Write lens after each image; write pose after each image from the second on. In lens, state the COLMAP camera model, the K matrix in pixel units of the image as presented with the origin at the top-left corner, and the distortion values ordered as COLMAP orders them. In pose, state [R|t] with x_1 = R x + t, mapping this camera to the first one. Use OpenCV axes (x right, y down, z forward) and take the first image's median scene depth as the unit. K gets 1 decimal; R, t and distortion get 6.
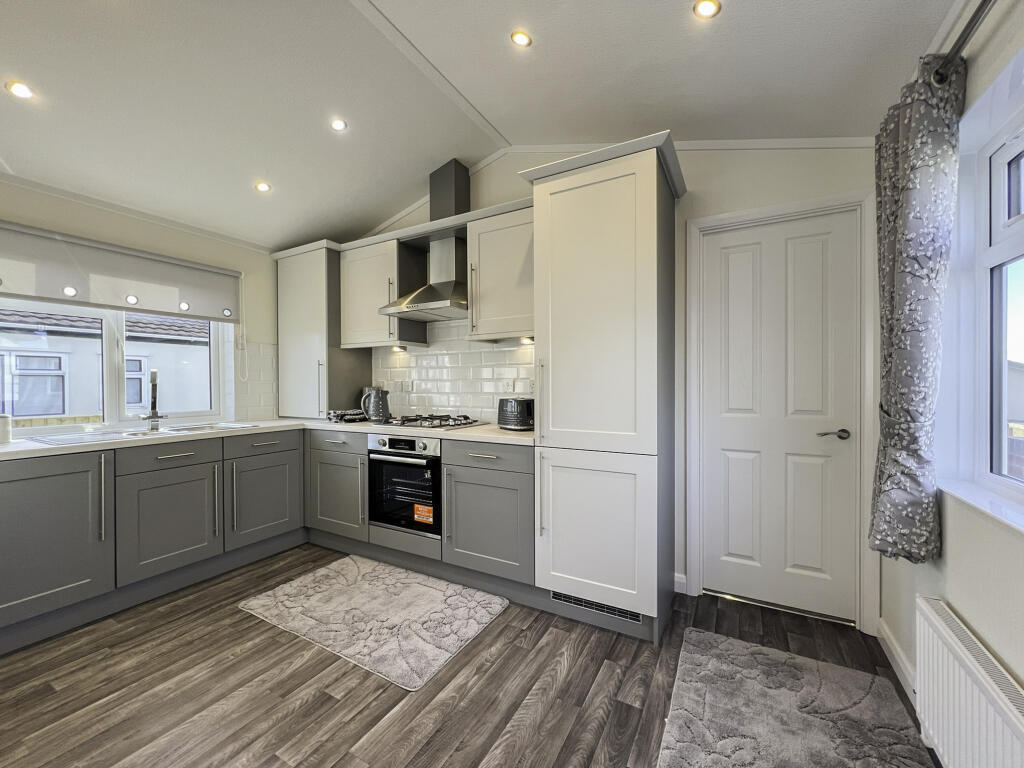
lens RADIAL K [[412.1, 0, 513.4], [0, 412.1, 384.1], [0, 0, 1]] dist [0.001990, 0.000020]
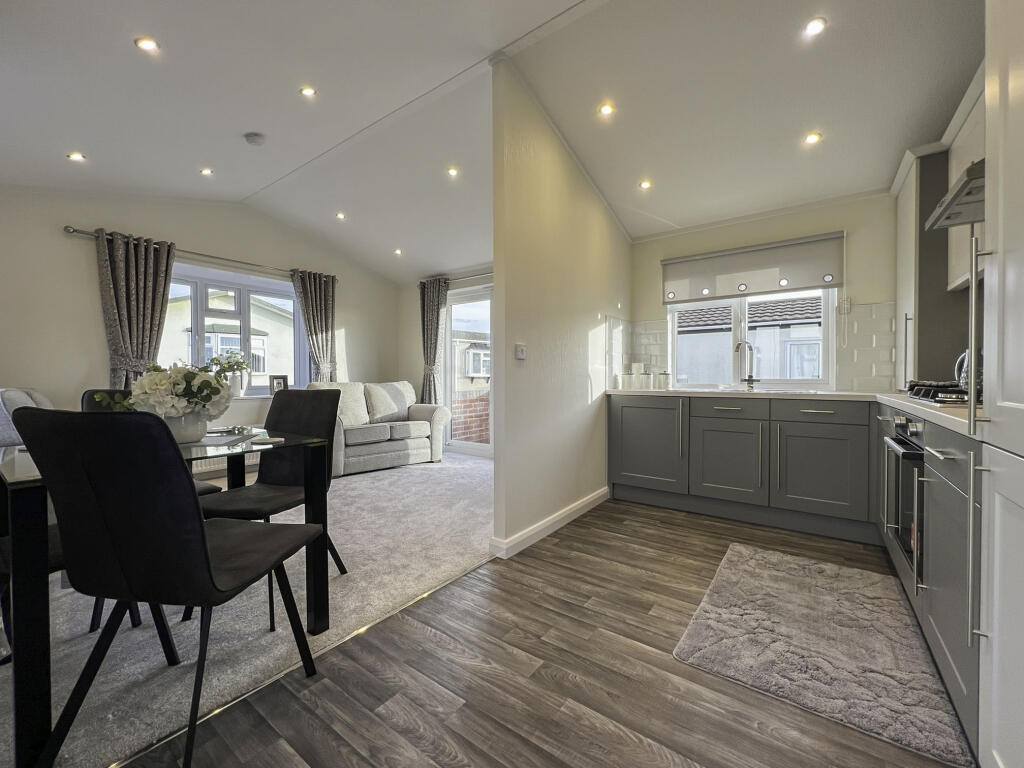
lens RADIAL K [[413.7, 0, 506.2], [0, 413.7, 380.7], [0, 0, 1]] dist [-0.004339, 0.000187]
pose [[-0.128276, 0.013439, -0.991647, 0.519024], [-0.001439, 0.999905, 0.013737, 0.078076], [0.991737, 0.003189, -0.128245, 0.532503]]
